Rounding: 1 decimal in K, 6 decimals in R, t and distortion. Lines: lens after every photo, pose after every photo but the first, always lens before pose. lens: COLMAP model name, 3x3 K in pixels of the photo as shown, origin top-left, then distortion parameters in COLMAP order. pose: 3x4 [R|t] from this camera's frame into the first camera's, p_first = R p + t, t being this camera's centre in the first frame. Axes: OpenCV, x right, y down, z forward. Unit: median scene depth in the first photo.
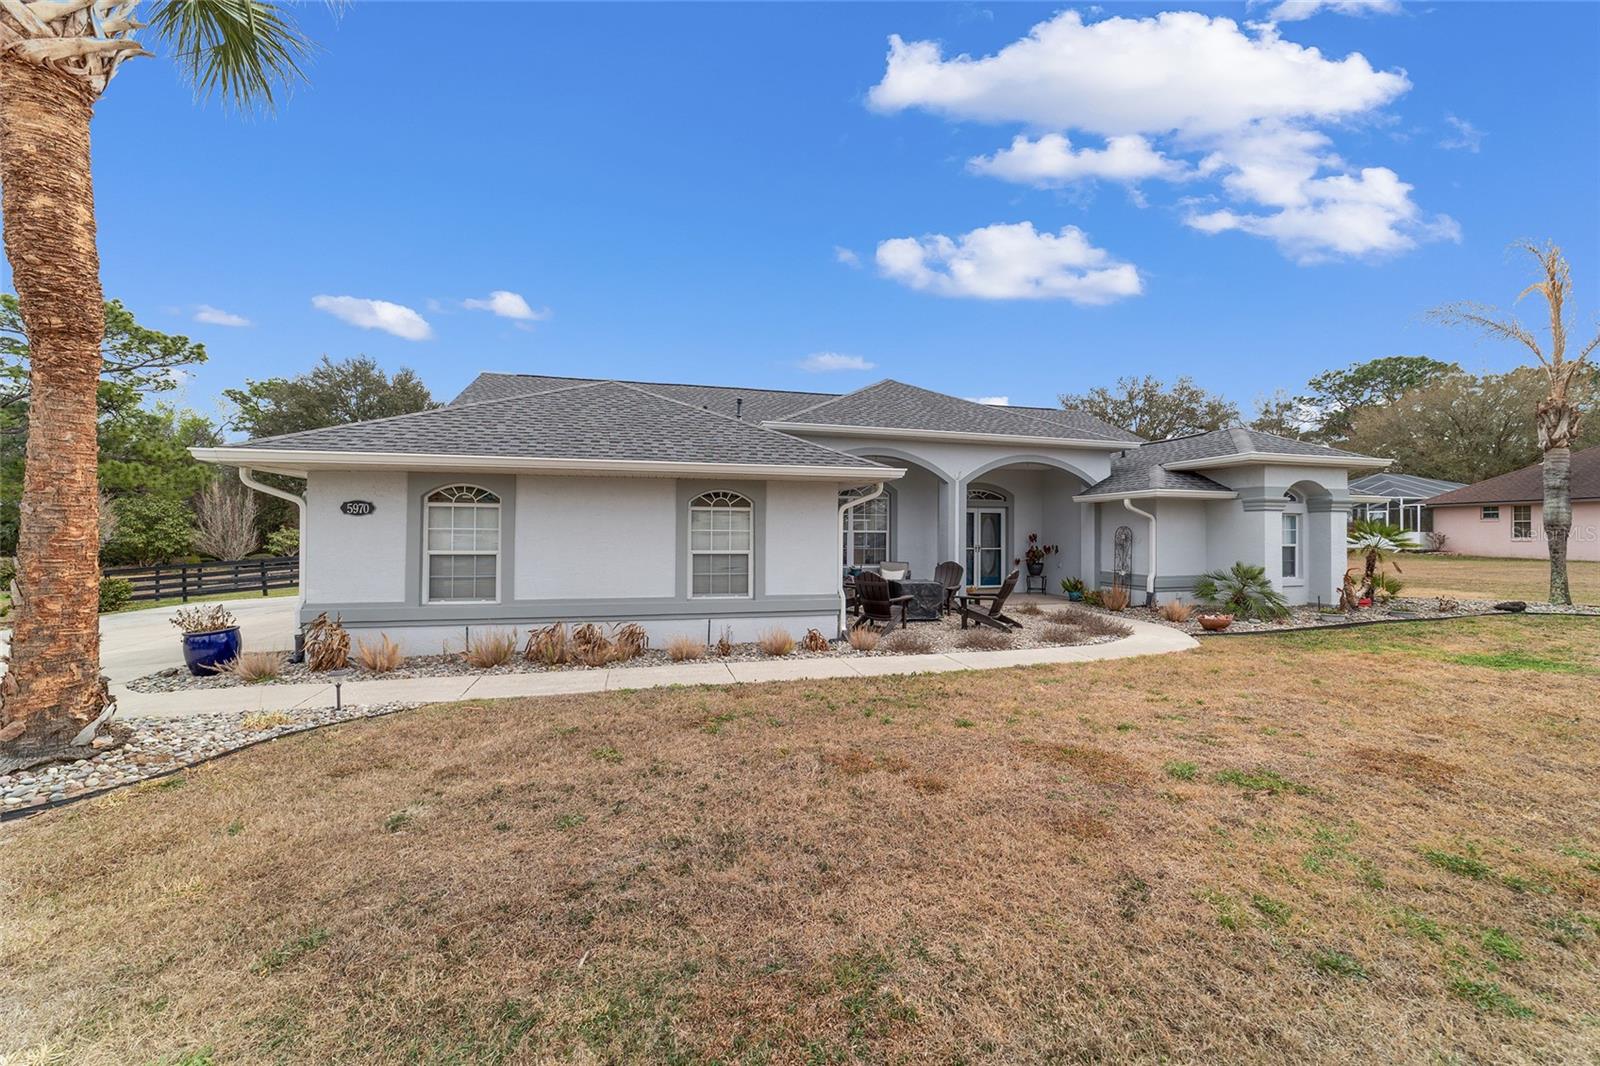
lens RADIAL K [[608.7, 0, 796.3], [0, 608.7, 527.2], [0, 0, 1]] dist [-0.019031, 0.007502]
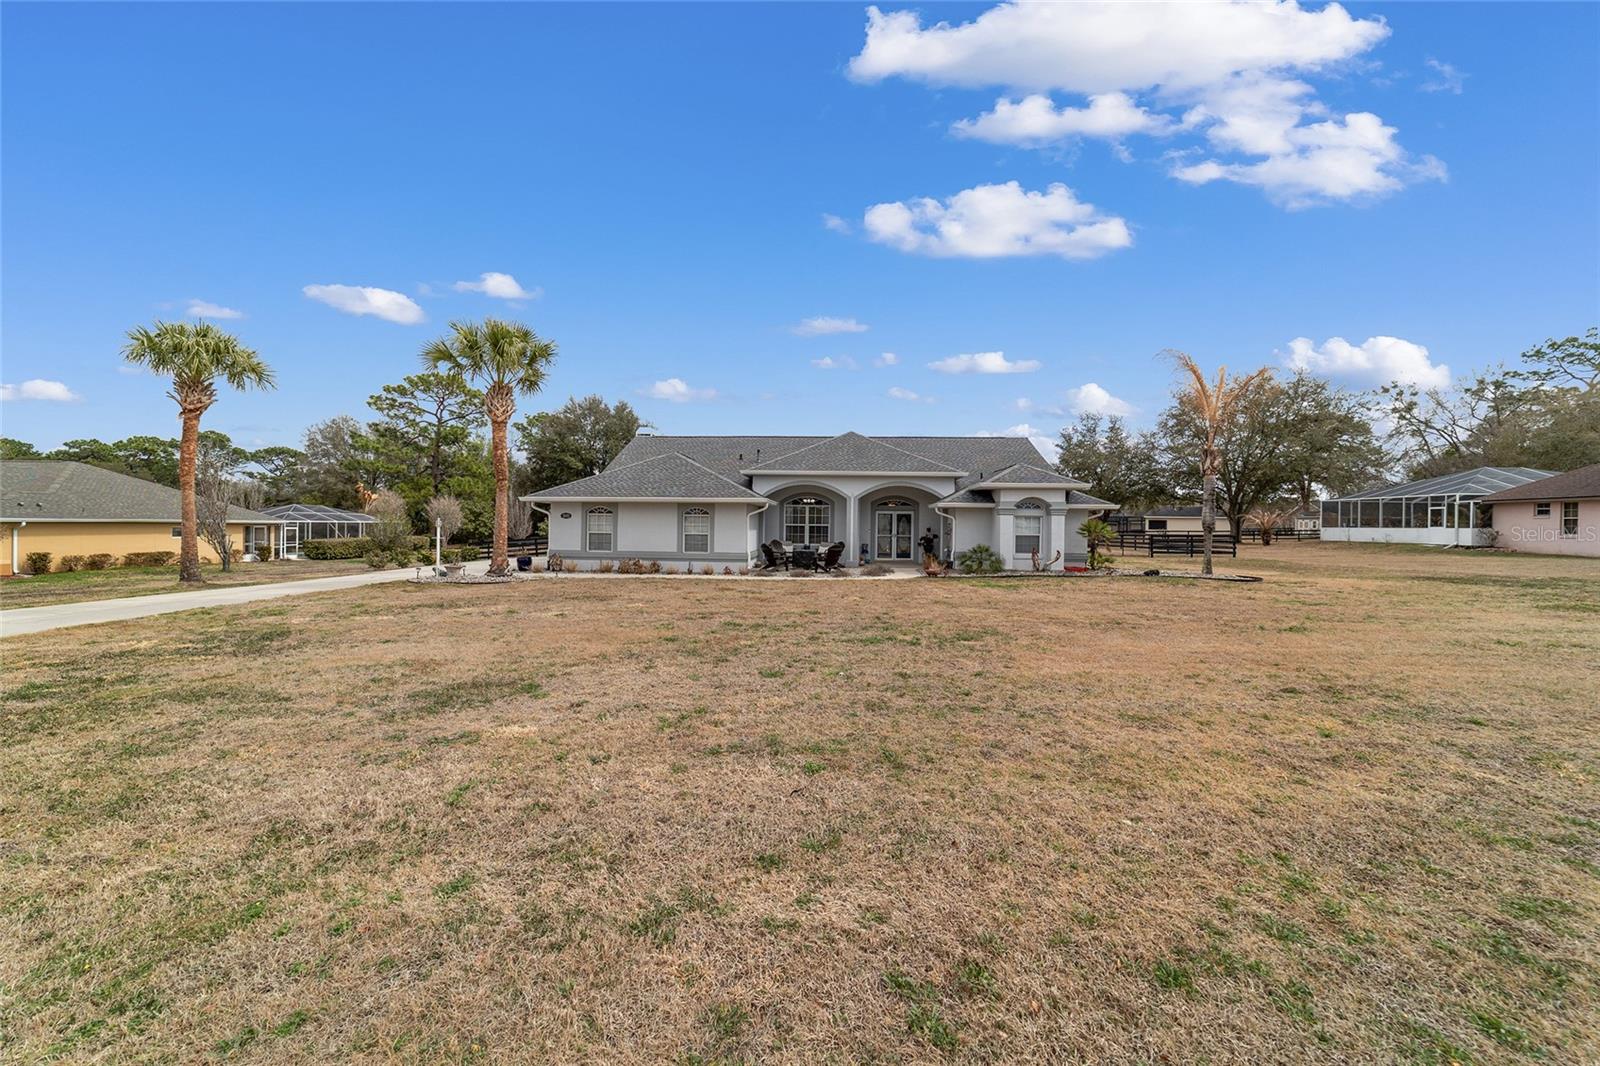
lens RADIAL K [[608.7, 0, 796.3], [0, 608.7, 527.2], [0, 0, 1]] dist [-0.019031, 0.007502]
pose [[0.950473, 0.007725, -0.310712, 0.716247], [-0.002977, 0.999871, 0.015752, -0.016845], [0.310794, -0.014047, 0.950374, -0.825747]]
